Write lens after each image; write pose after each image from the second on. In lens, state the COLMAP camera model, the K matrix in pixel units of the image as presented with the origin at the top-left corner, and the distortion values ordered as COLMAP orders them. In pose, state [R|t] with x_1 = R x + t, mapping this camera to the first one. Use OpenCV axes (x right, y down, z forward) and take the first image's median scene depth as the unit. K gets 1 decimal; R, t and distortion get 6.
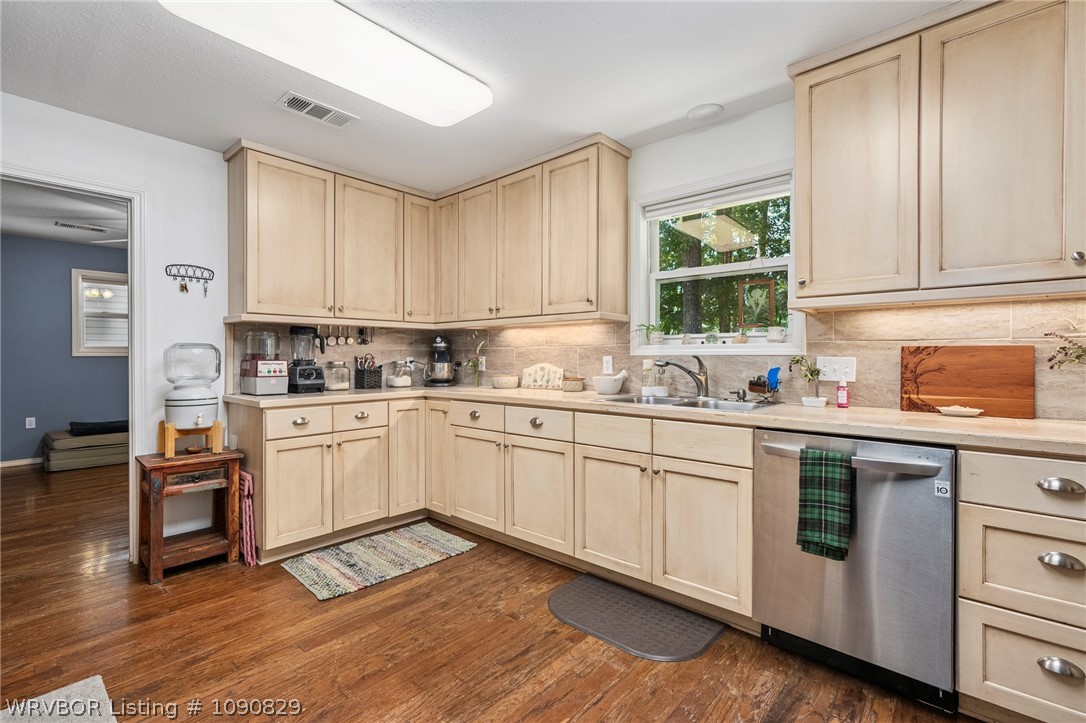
lens RADIAL K [[496.1, 0, 543.8], [0, 496.1, 359.6], [0, 0, 1]] dist [-0.001272, 0.003835]
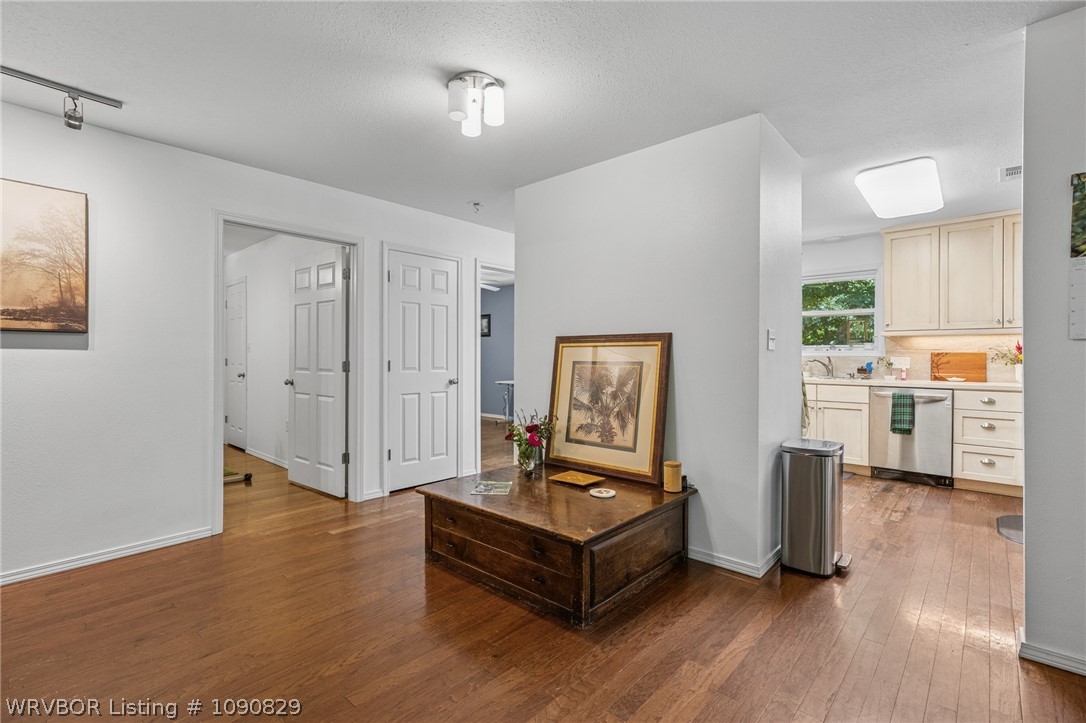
lens RADIAL K [[496.1, 0, 540.1], [0, 496.1, 360.1], [0, 0, 1]] dist [-0.001272, 0.003835]
pose [[0.999855, 0.002889, -0.016802, -1.026692], [-0.002890, 0.999996, -0.000006, 0.012720], [0.016802, 0.000055, 0.999859, -1.300096]]
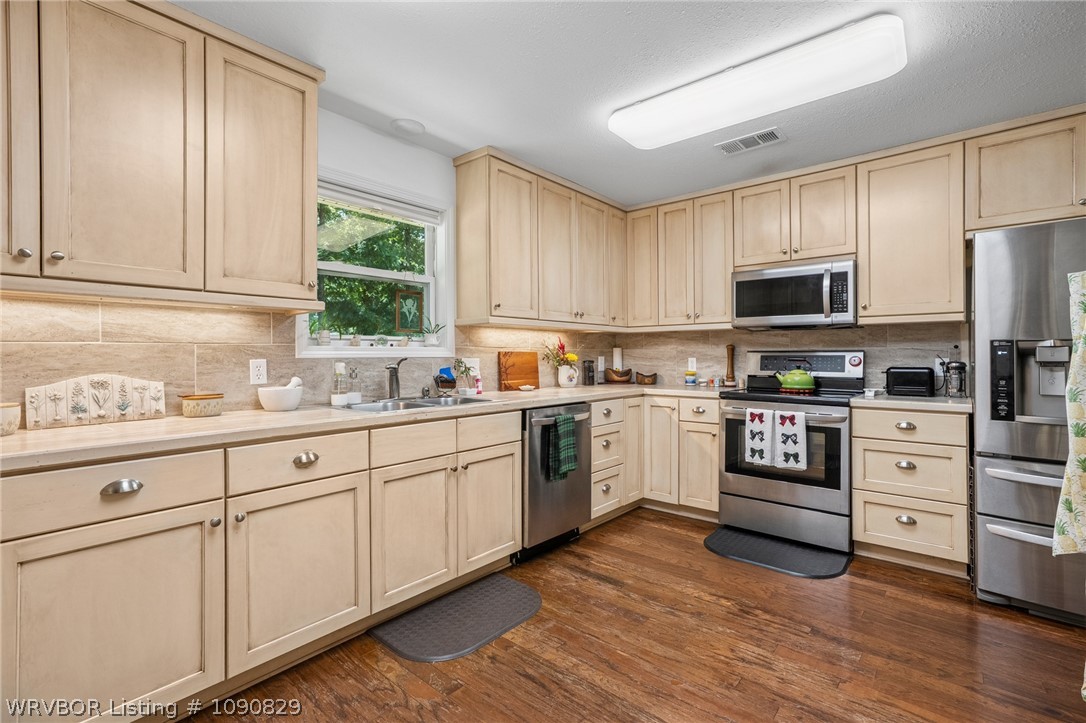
lens RADIAL K [[496.1, 0, 540.1], [0, 496.1, 353.0], [0, 0, 1]] dist [-0.001272, 0.003835]
pose [[-0.021282, 0.003619, 0.999767, -0.863897], [0.007500, 0.999966, -0.003460, -0.014823], [-0.999745, 0.007425, -0.021308, 0.880501]]
